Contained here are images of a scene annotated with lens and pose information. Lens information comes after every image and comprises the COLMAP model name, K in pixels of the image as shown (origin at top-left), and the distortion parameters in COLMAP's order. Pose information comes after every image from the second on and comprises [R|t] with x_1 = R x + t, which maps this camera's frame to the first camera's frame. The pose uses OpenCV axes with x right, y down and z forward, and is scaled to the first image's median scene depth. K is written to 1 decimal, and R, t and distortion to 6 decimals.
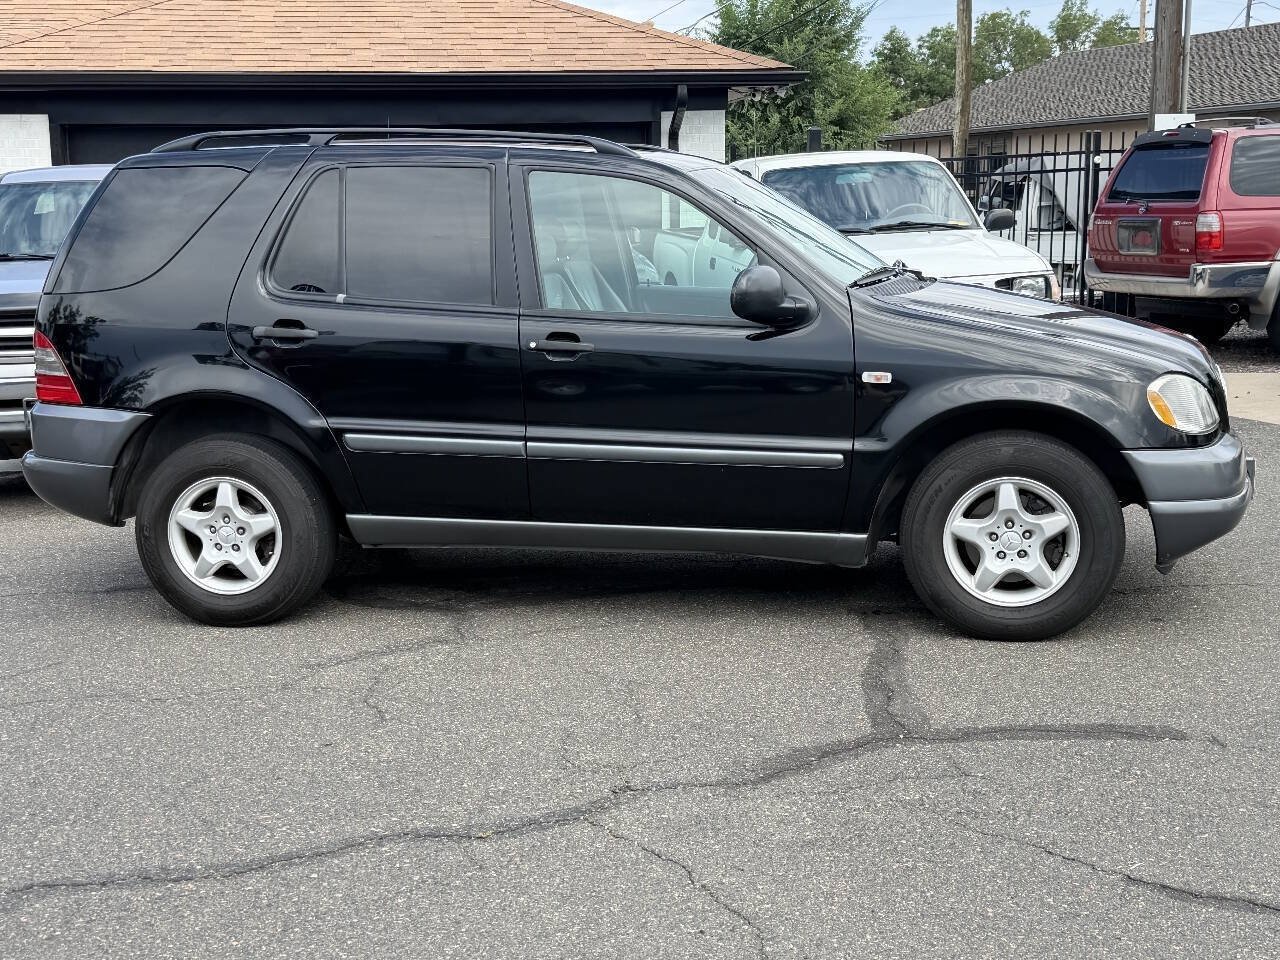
lens RADIAL K [[1671.0, 0, 636.0], [0, 1671.0, 487.8], [0, 0, 1]] dist [0.208047, -0.472675]
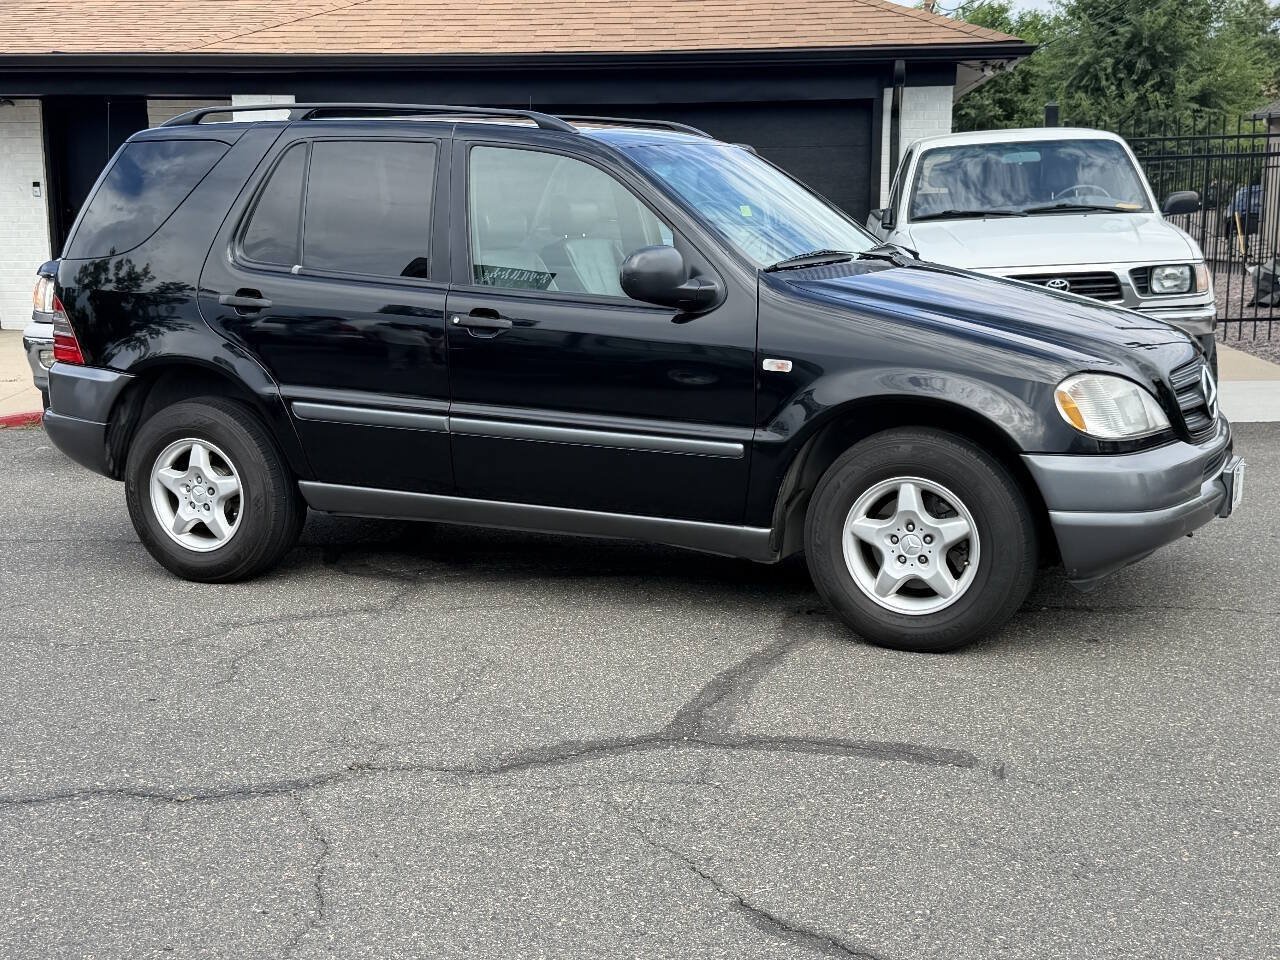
lens RADIAL K [[1671.0, 0, 636.0], [0, 1671.0, 487.8], [0, 0, 1]] dist [0.208047, -0.472675]
pose [[0.970613, 0.053464, -0.234630, 0.277921], [-0.050940, 0.998560, 0.016810, -0.007739], [0.235191, -0.004364, 0.971939, 0.051158]]
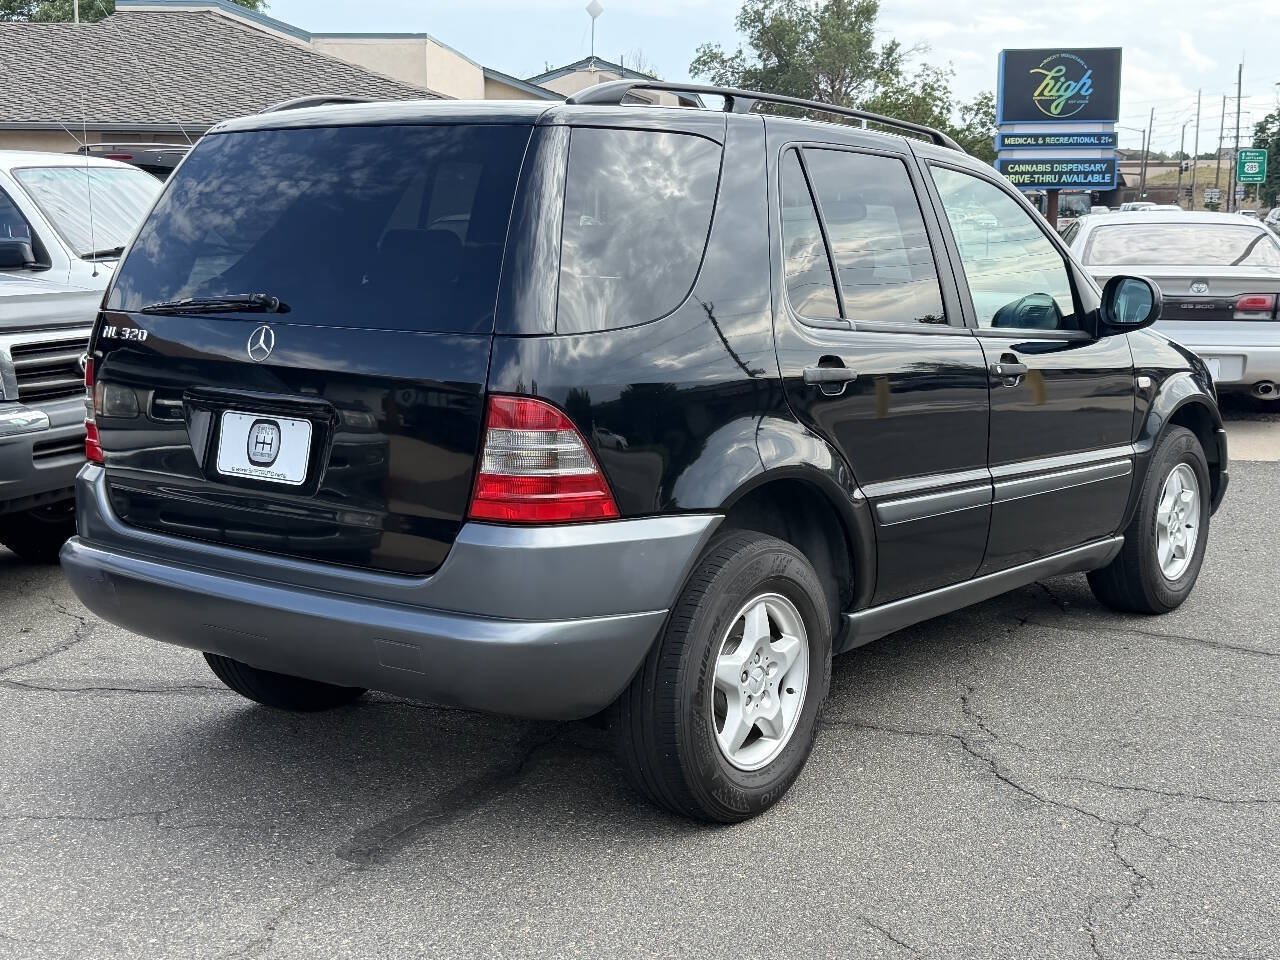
lens RADIAL K [[1671.0, 0, 636.0], [0, 1671.0, 487.8], [0, 0, 1]] dist [0.208047, -0.472675]
pose [[0.437705, -0.109399, 0.892438, -0.896828], [0.132367, 0.989596, 0.056388, -0.096867], [-0.889322, 0.093448, 0.447632, 0.773590]]
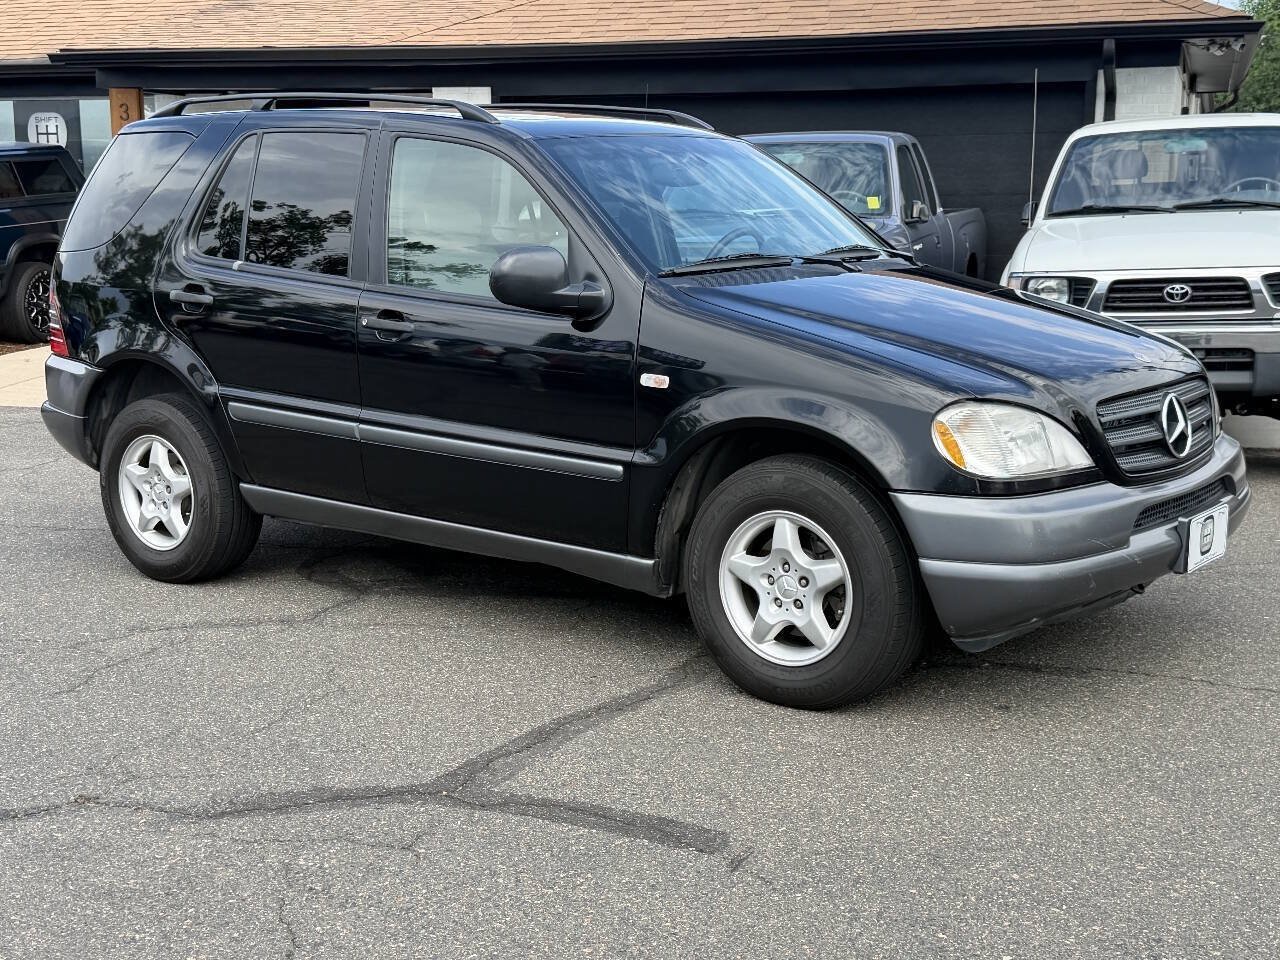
lens RADIAL K [[1671.0, 0, 636.0], [0, 1671.0, 487.8], [0, 0, 1]] dist [0.208047, -0.472675]
pose [[0.897168, 0.094234, -0.431521, 0.486095], [-0.086254, 0.995545, 0.038074, -0.040792], [0.433186, 0.003062, 0.901299, 0.207079]]
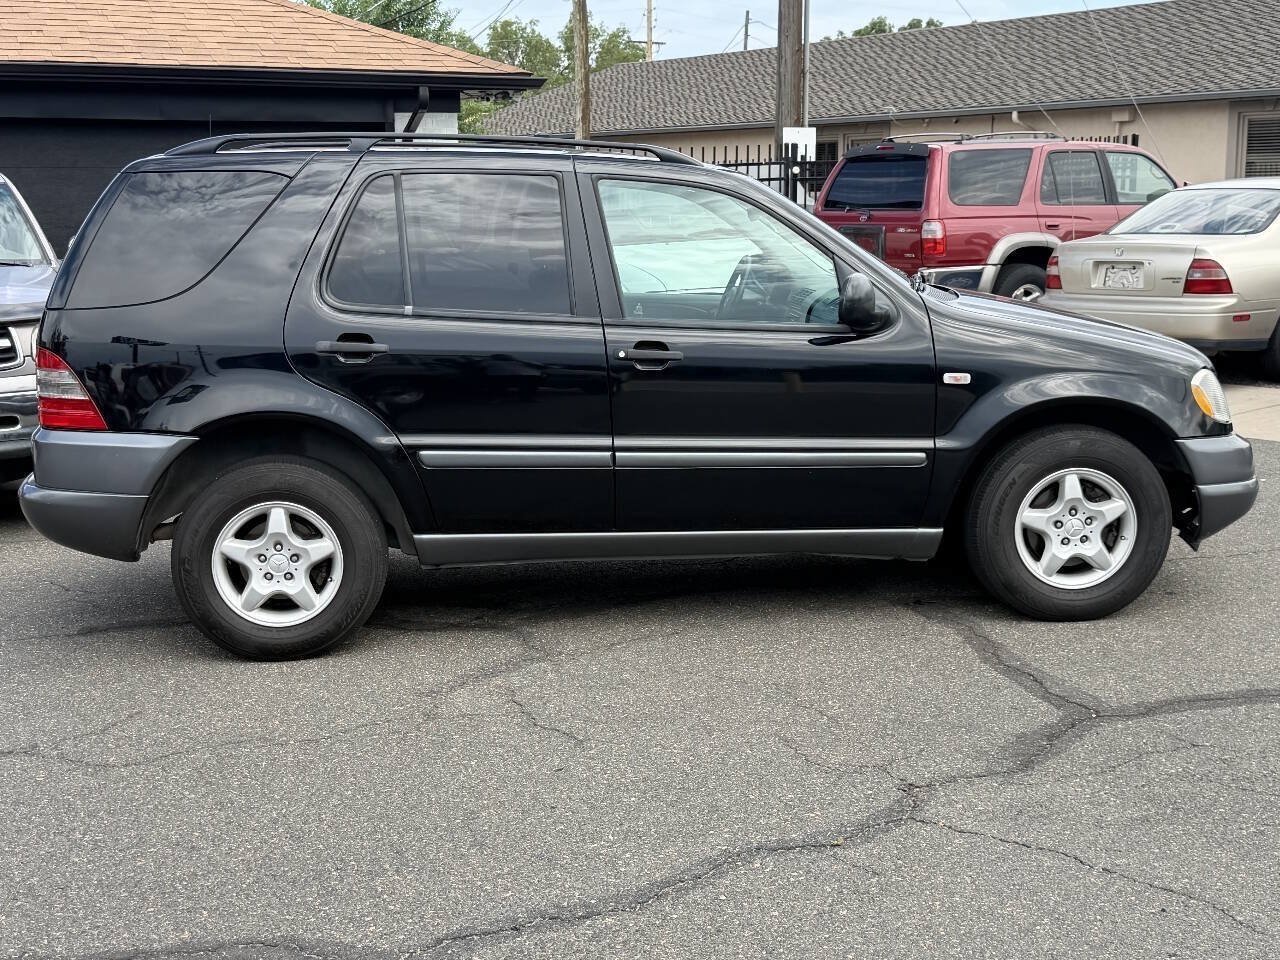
lens RADIAL K [[1674.8, 0, 640.0], [0, 1674.8, 480.0], [0, 0, 1]] dist [0.222751, -0.562393]
pose [[0.956856, -0.041508, 0.287583, -0.334759], [0.043046, 0.999073, 0.000976, -0.011158], [-0.287357, 0.011445, 0.957755, 0.044182]]
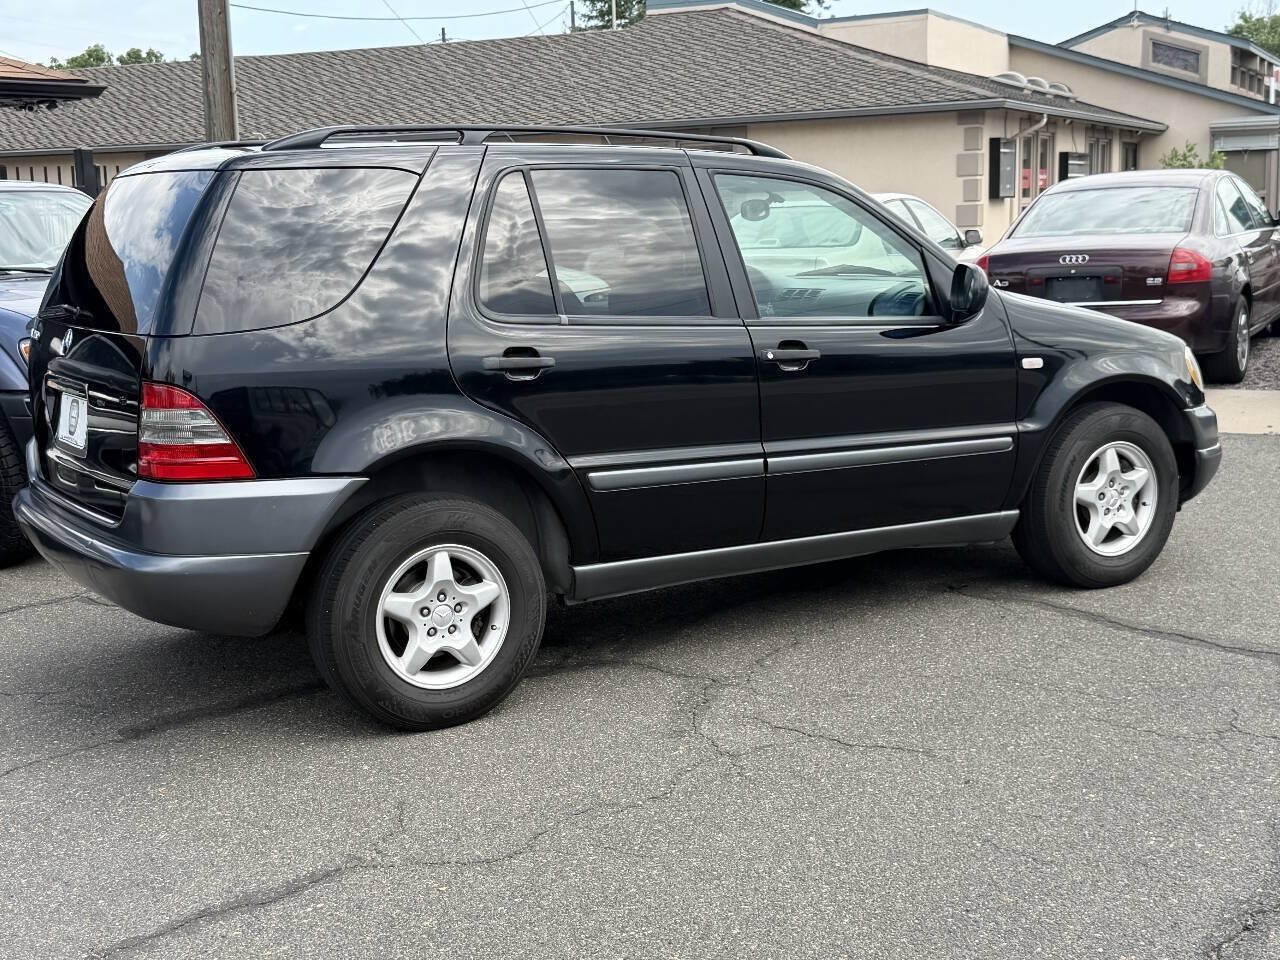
lens RADIAL K [[1671.0, 0, 636.0], [0, 1671.0, 487.8], [0, 0, 1]] dist [0.208047, -0.472675]
pose [[0.733386, -0.112212, 0.670488, -0.748730], [0.129094, 0.991325, 0.024703, -0.043501], [-0.667443, 0.068439, 0.741509, 0.346815]]
